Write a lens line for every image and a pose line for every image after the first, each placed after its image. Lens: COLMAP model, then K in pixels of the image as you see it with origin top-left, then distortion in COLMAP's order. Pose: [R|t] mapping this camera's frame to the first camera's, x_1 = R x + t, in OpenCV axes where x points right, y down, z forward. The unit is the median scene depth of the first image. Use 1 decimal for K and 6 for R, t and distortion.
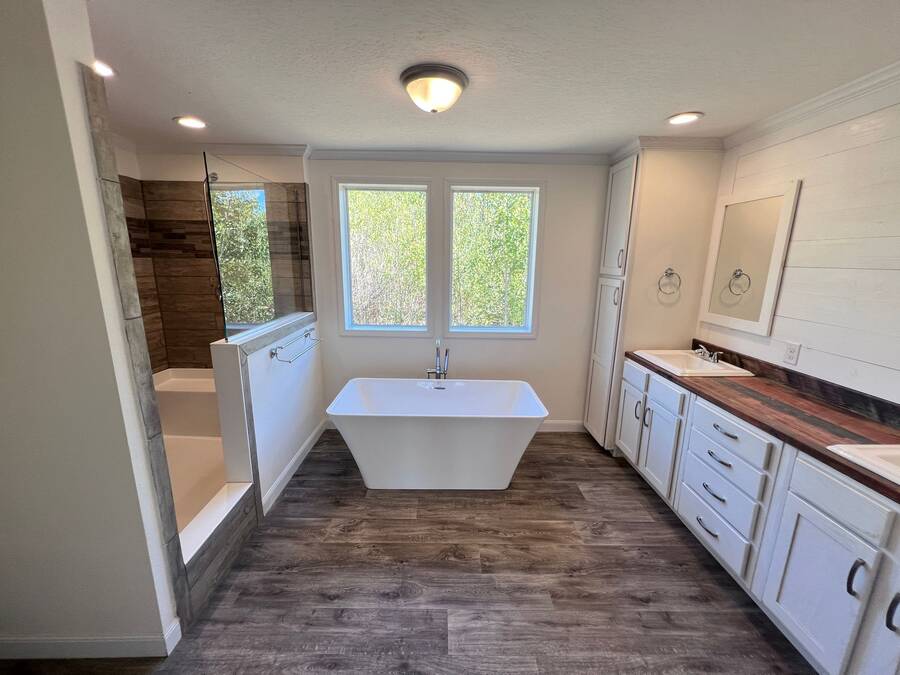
lens RADIAL K [[361.3, 0, 445.9], [0, 361.3, 342.0], [0, 0, 1]] dist [-0.003291, 0.001558]
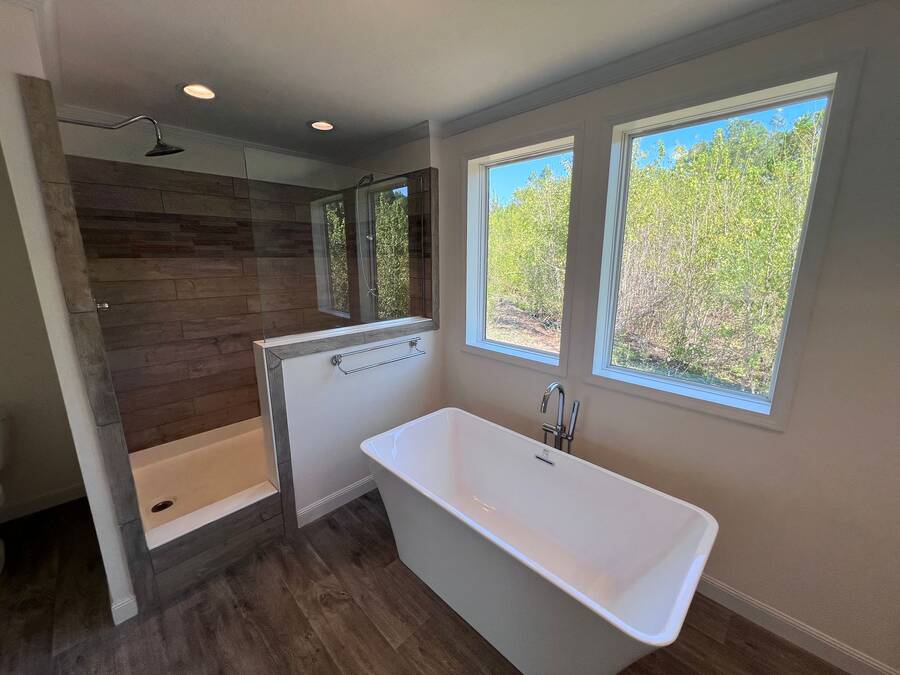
lens RADIAL K [[361.3, 0, 452.6], [0, 361.3, 338.4], [0, 0, 1]] dist [-0.003291, 0.001558]
pose [[0.705279, 0.144826, -0.693979, 0.494161], [-0.152657, 0.986971, 0.050827, -0.159995], [0.692298, 0.070094, 0.718199, 0.761724]]
